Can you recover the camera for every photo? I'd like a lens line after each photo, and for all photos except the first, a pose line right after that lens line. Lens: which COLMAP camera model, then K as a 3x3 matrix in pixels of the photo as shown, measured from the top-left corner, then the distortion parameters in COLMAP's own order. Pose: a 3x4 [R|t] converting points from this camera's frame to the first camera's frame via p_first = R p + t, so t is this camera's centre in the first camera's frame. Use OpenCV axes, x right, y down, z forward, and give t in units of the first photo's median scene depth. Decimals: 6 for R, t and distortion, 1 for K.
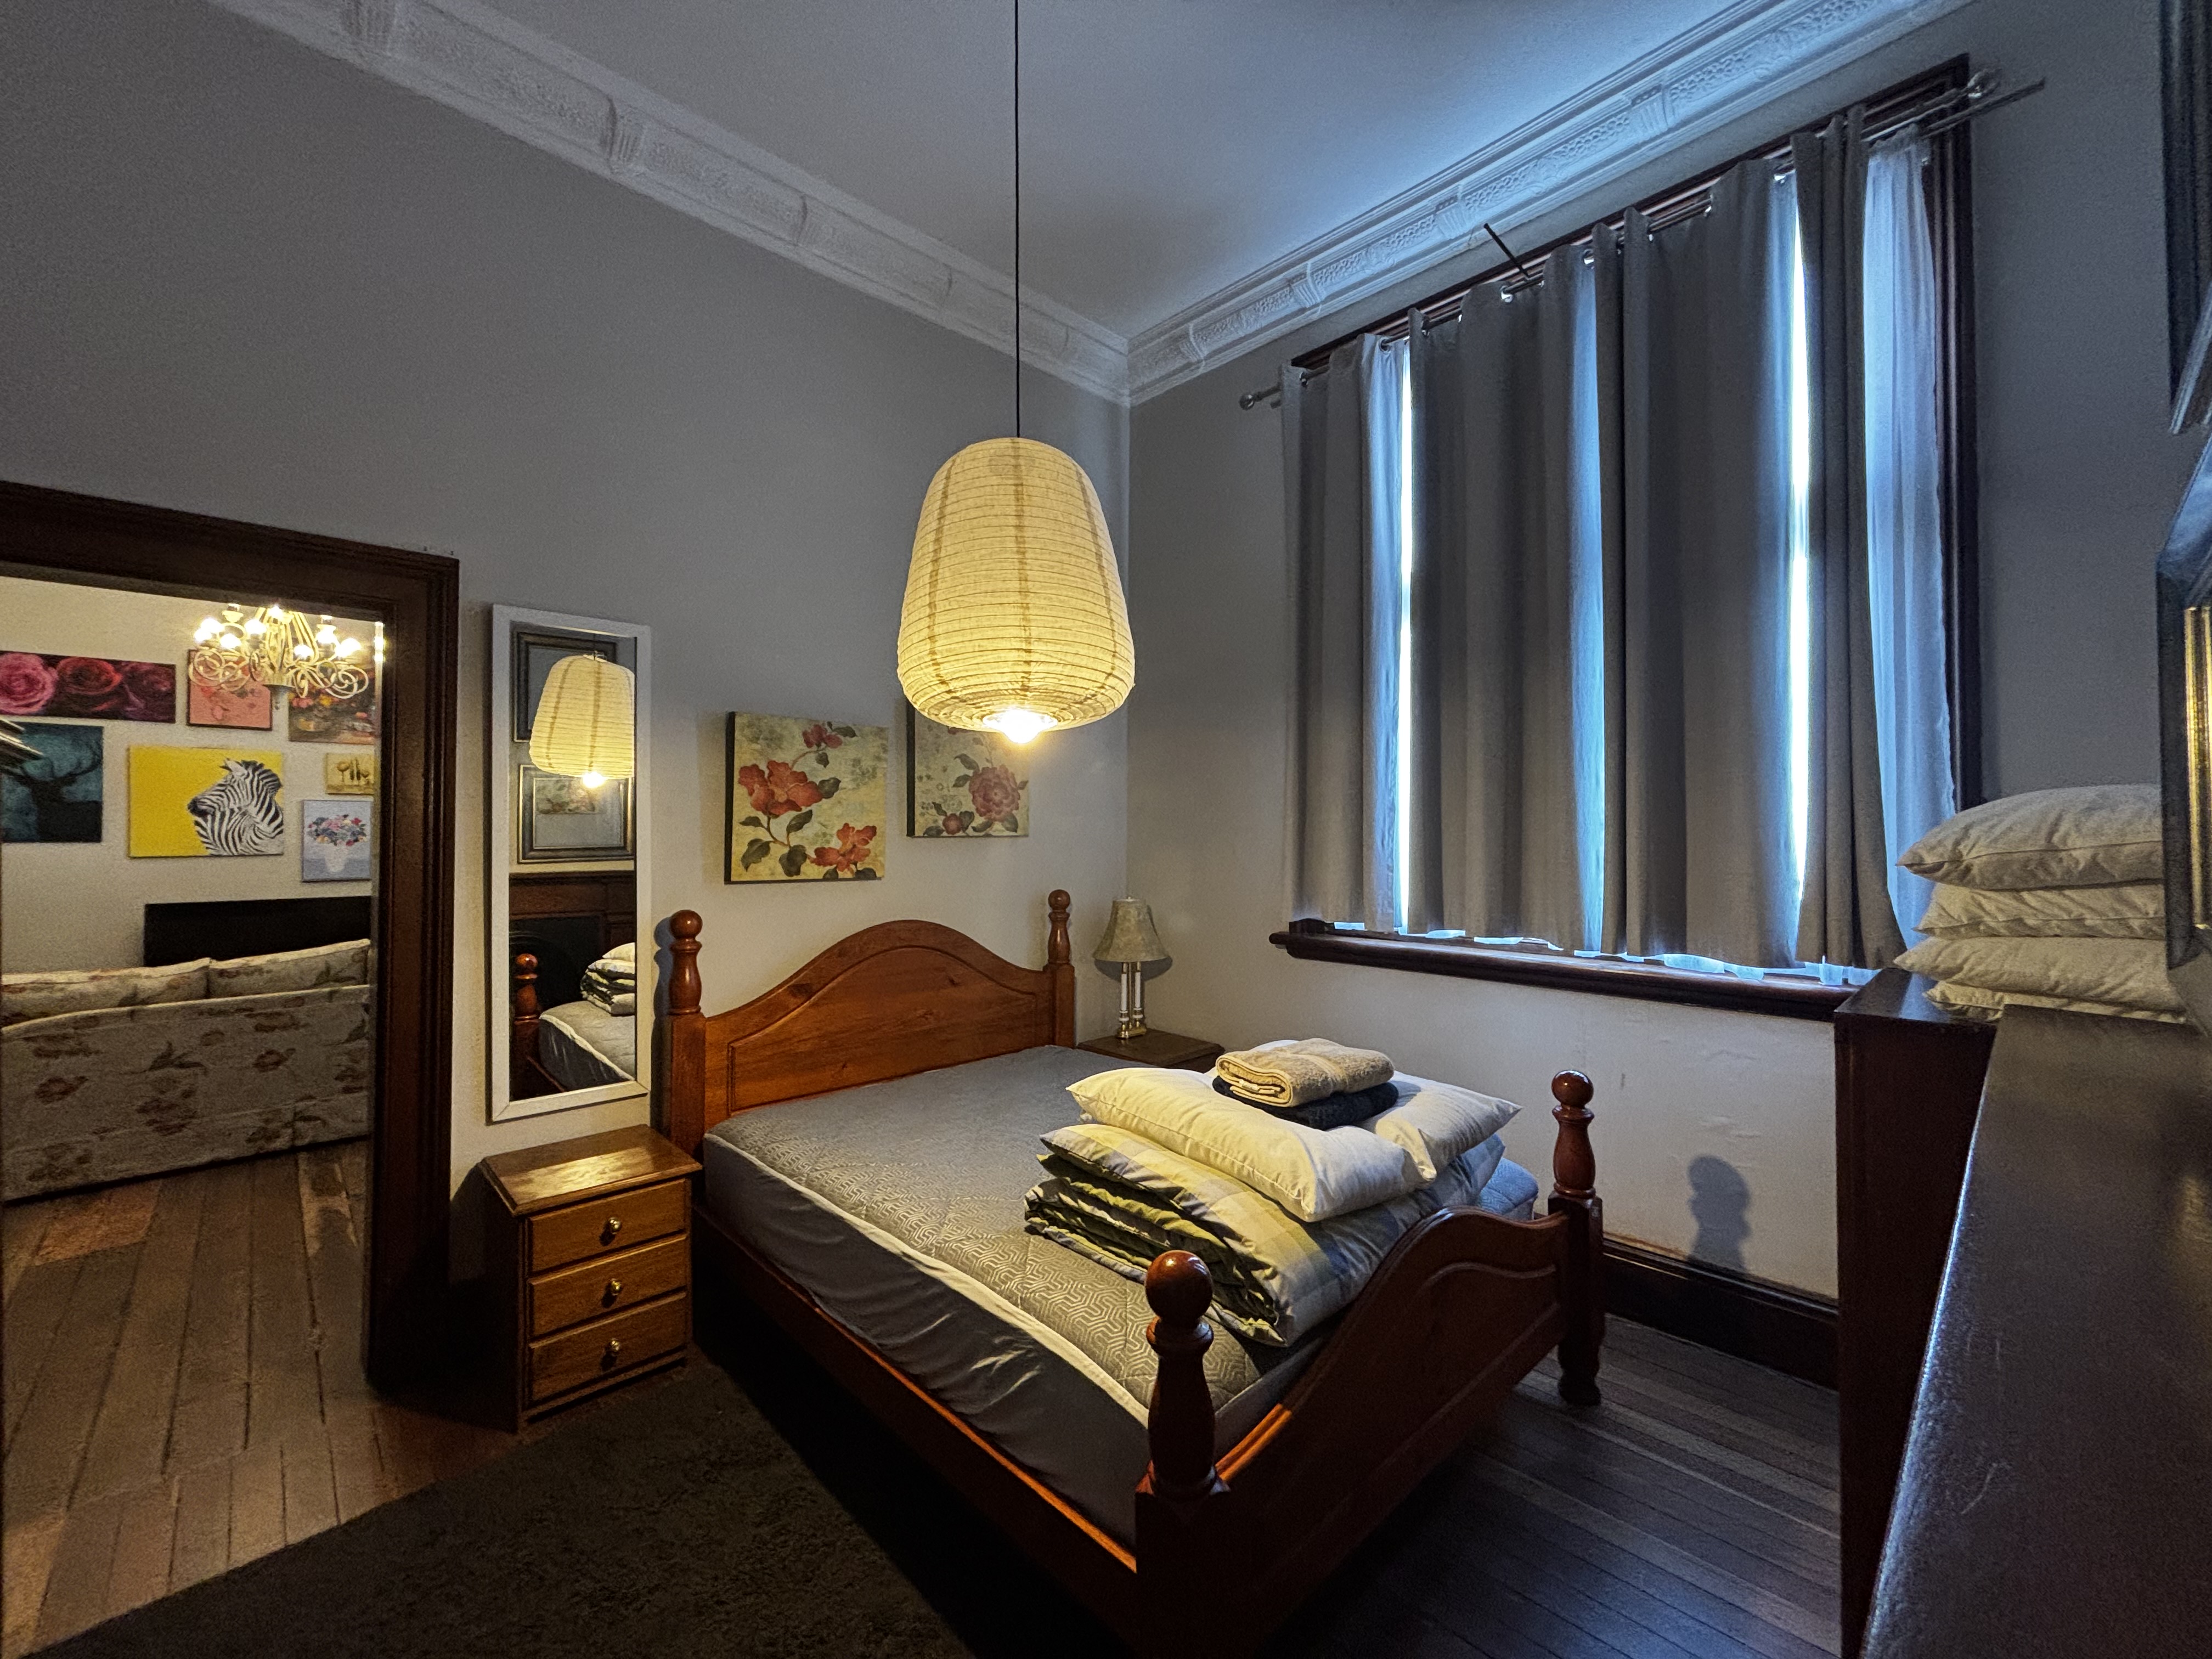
lens RADIAL K [[893.7, 0, 1102.1], [0, 893.7, 824.9], [0, 0, 1]] dist [-0.000701, -0.000130]
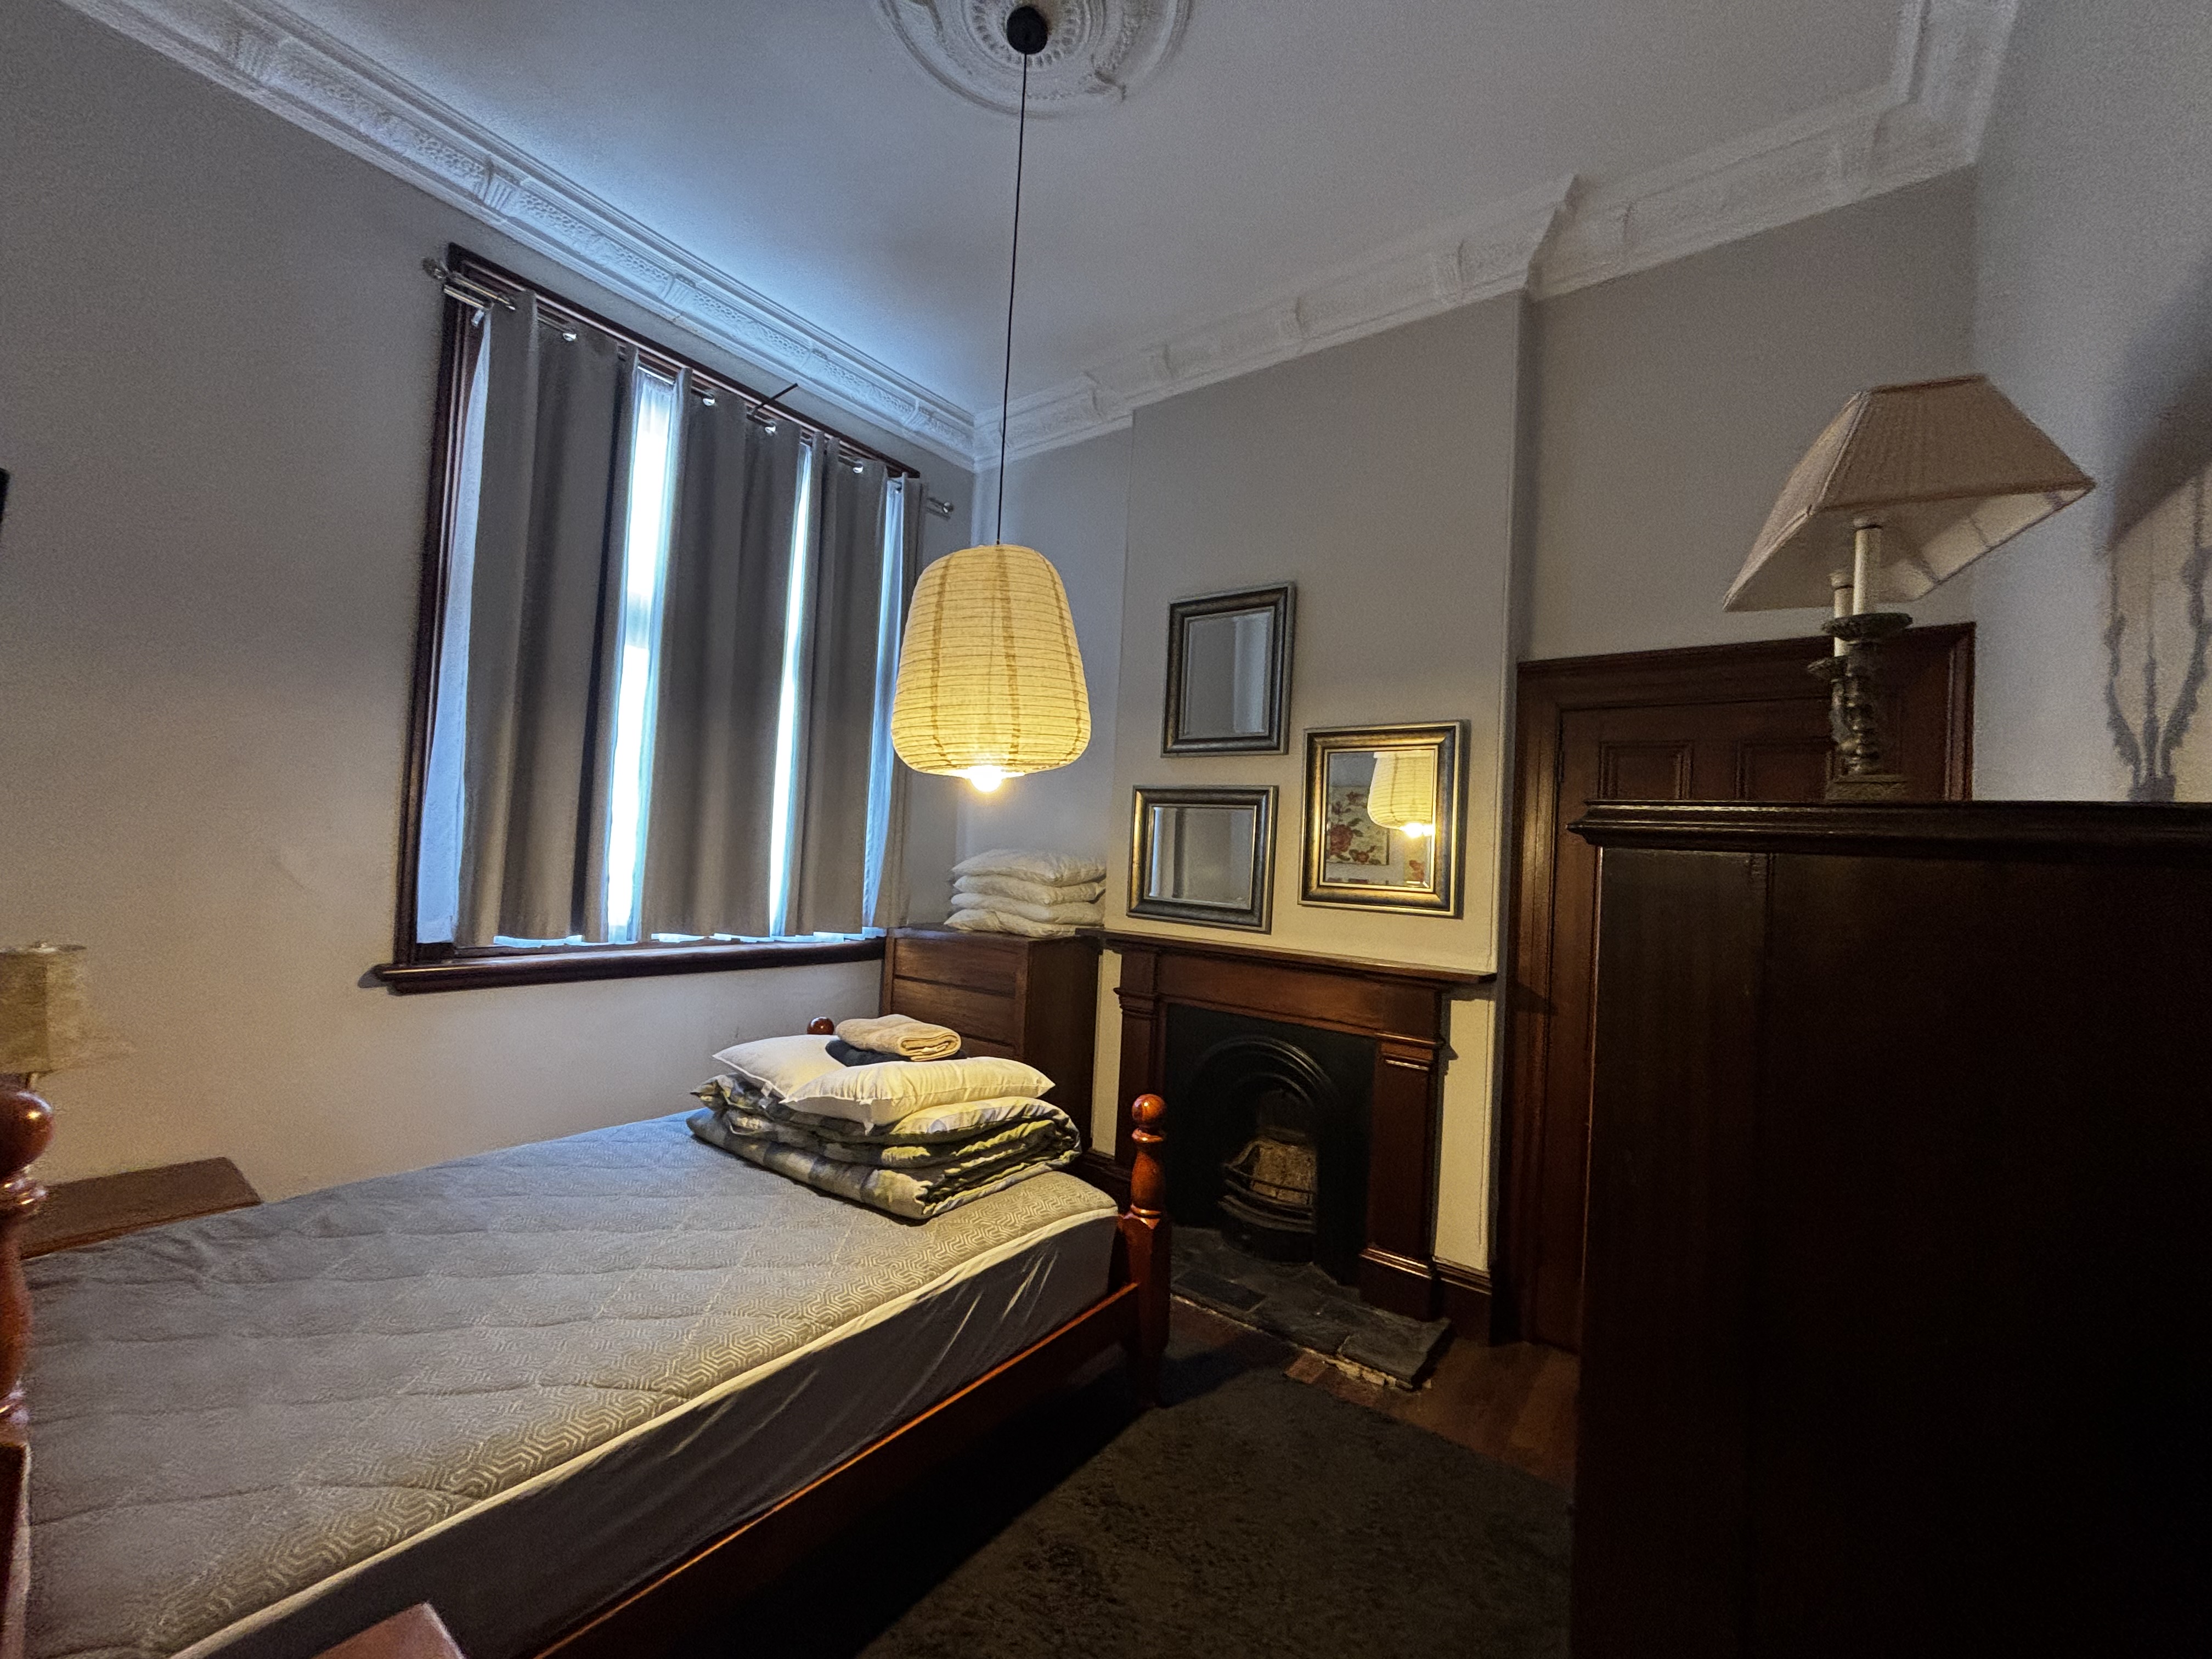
lens RADIAL K [[893.7, 0, 1102.1], [0, 893.7, 824.9], [0, 0, 1]] dist [-0.000701, -0.000130]
pose [[-0.159207, 0.031217, 0.986752, -1.252476], [-0.058229, 0.997463, -0.040951, -0.006947], [-0.985526, -0.063977, -0.156986, 1.004232]]
